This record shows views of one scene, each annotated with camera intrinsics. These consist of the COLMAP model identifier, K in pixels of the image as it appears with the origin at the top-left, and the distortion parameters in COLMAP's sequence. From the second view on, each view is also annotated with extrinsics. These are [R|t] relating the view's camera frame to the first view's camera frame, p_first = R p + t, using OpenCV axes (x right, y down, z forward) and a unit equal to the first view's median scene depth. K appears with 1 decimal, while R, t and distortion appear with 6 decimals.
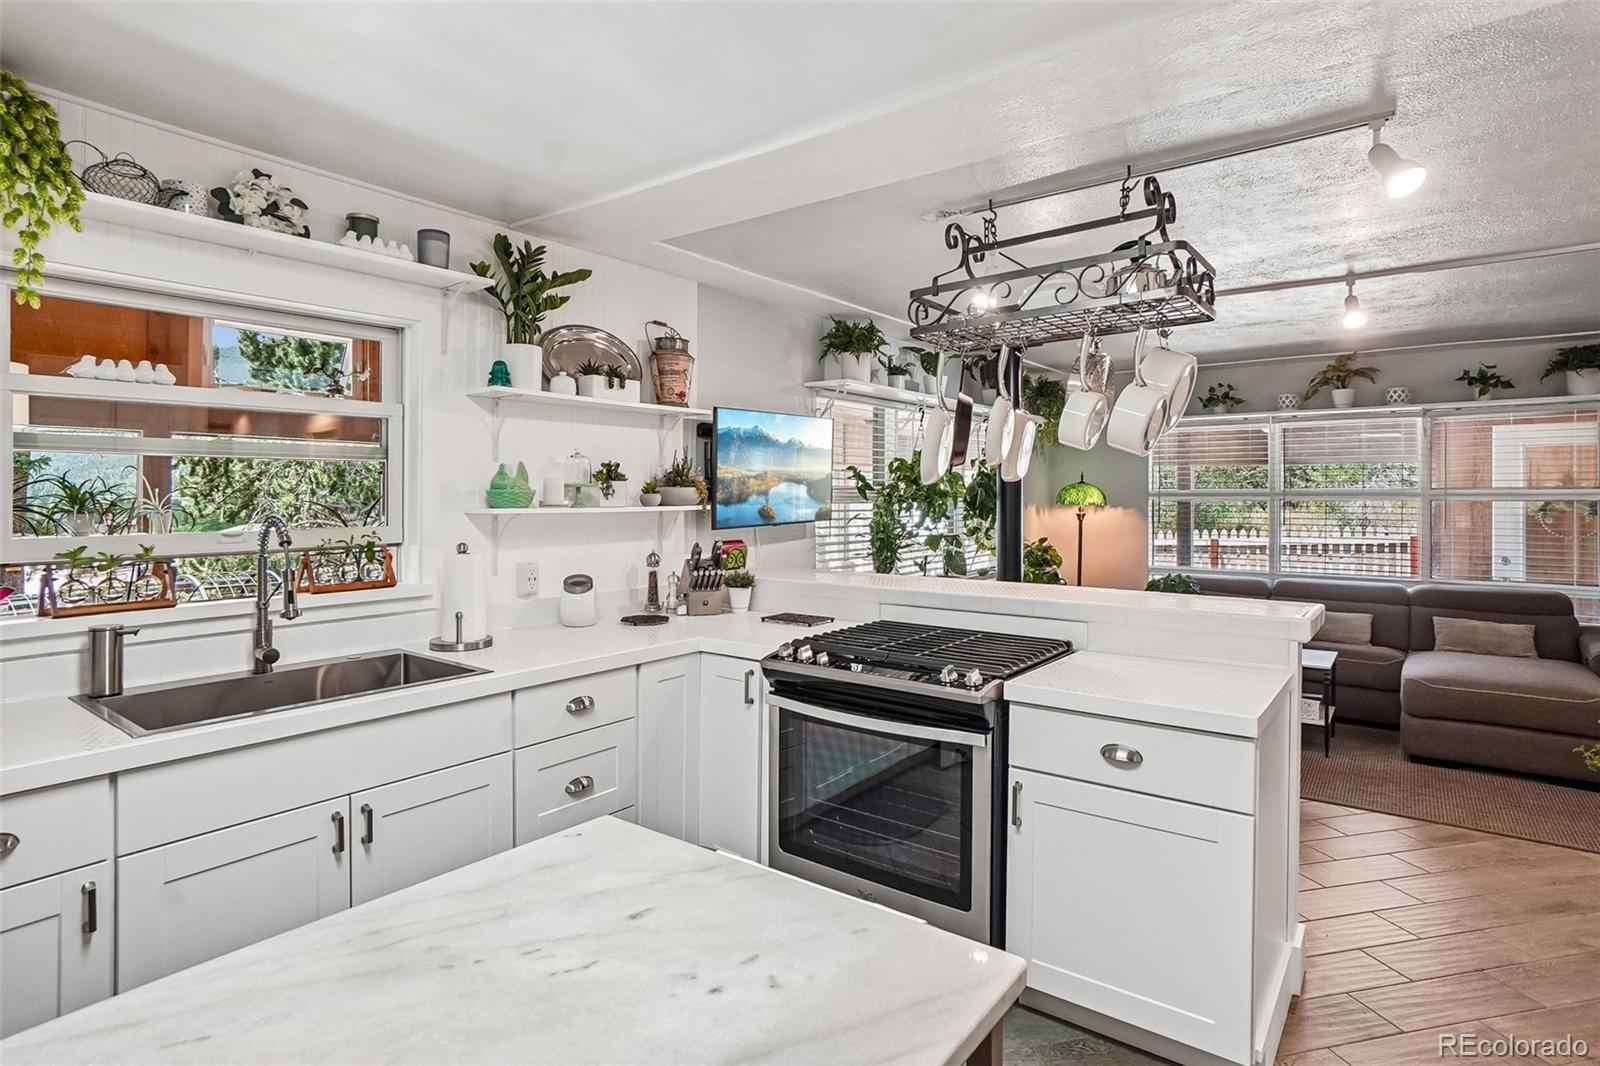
lens RADIAL K [[828.3, 0, 794.9], [0, 828.3, 496.7], [0, 0, 1]] dist [-0.035582, 0.011174]
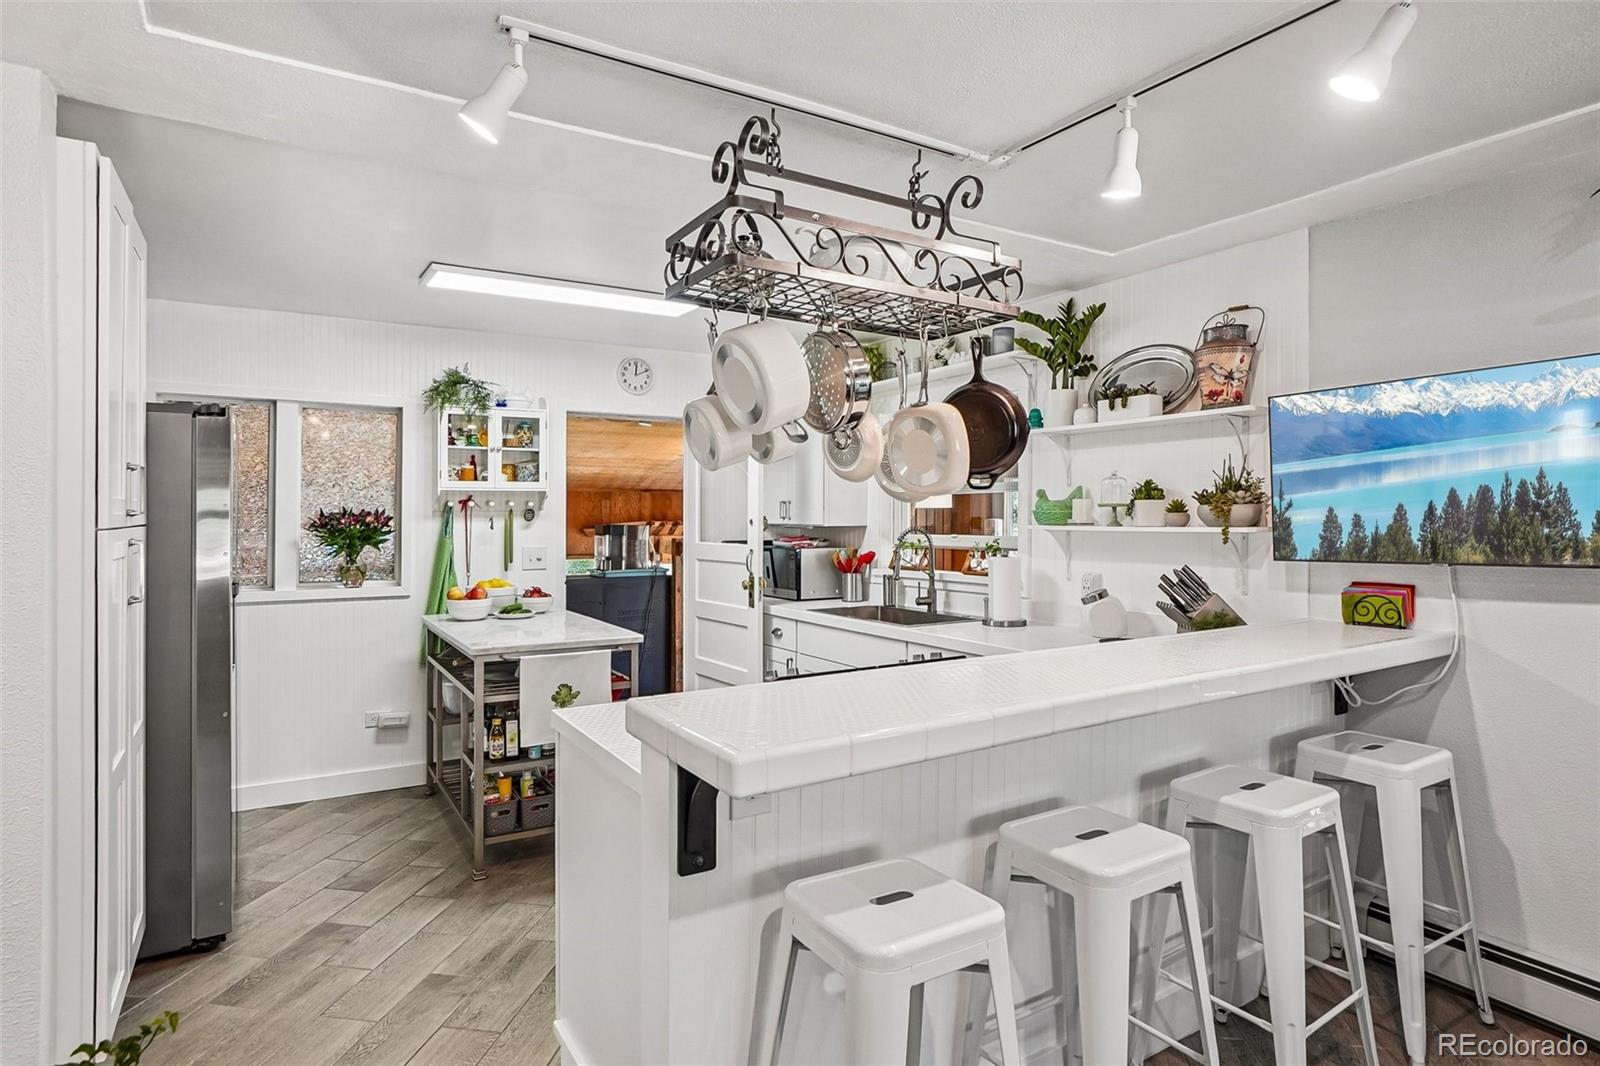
lens RADIAL K [[855.4, 0, 807.1], [0, 855.4, 515.1], [0, 0, 1]] dist [-0.005435, -0.000894]
pose [[-0.334045, 0.002946, -0.942552, 0.785773], [0.000856, 0.999996, 0.002822, -0.004020], [0.942557, 0.000136, -0.334047, 0.871368]]
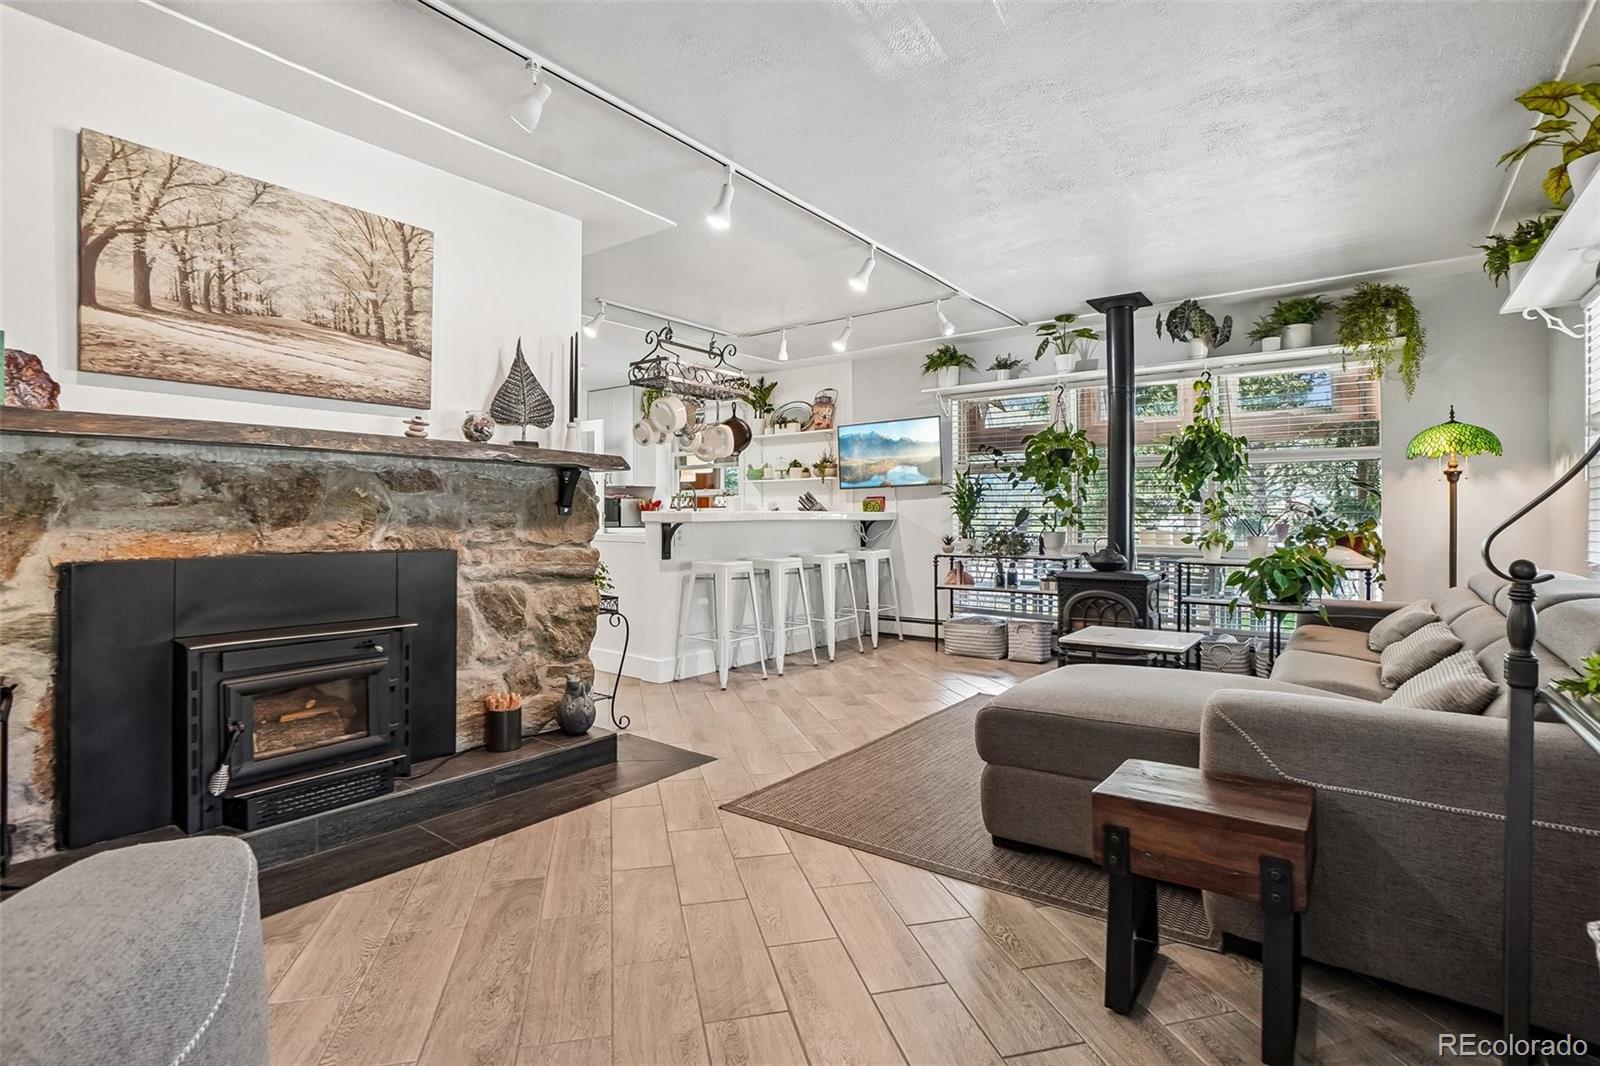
lens RADIAL K [[783.0, 0, 786.3], [0, 783.0, 504.3], [0, 0, 1]] dist [-0.039431, 0.001688]
pose [[0.004625, -0.014939, -0.999878, 1.756231], [0.003362, 0.999883, -0.014923, 0.102754], [0.999984, -0.003293, 0.004675, 0.878216]]
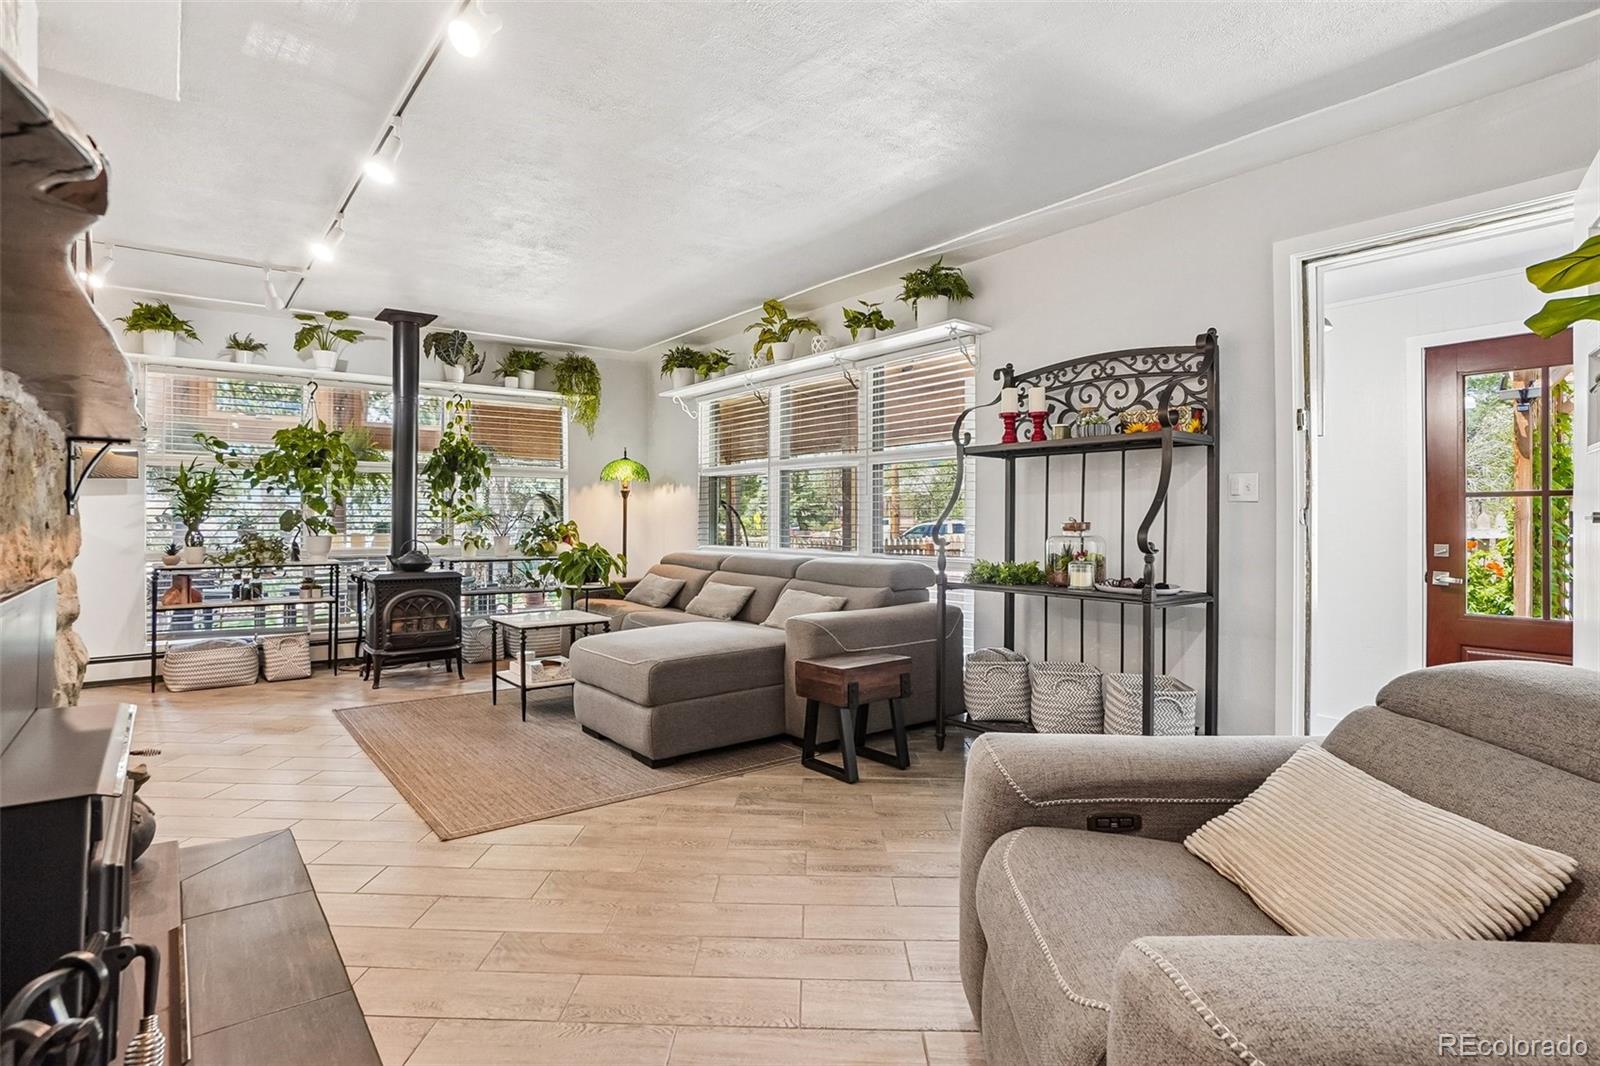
lens RADIAL K [[828.3, 0, 789.3], [0, 828.3, 505.9], [0, 0, 1]] dist [-0.035582, 0.011174]
pose [[0.967390, -0.001767, -0.253287, 1.469557], [-0.001712, 0.999907, -0.013514, 0.098660], [0.253287, 0.013507, 0.967297, 0.171882]]
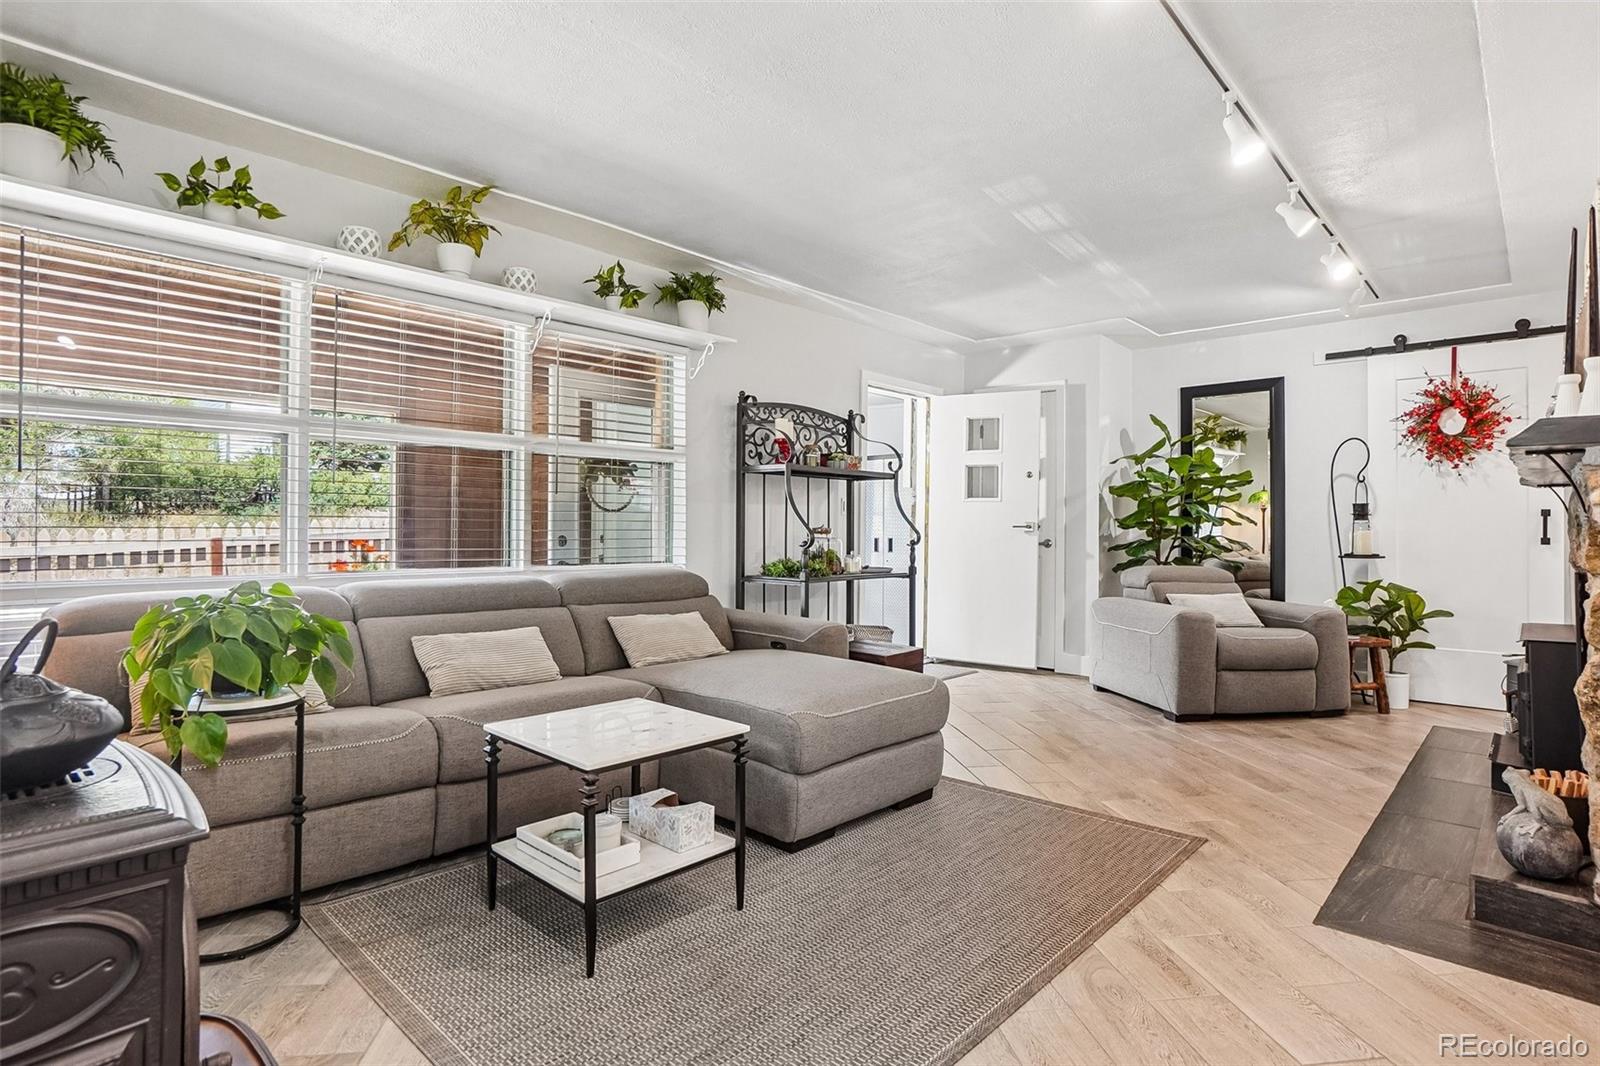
lens RADIAL K [[828.3, 0, 805.4], [0, 828.3, 518.7], [0, 0, 1]] dist [-0.035582, 0.011174]
pose [[0.080218, 0.009465, 0.996732, 0.187682], [-0.002590, 0.999954, -0.009287, 0.102068], [-0.996774, -0.001837, 0.080239, 1.125397]]
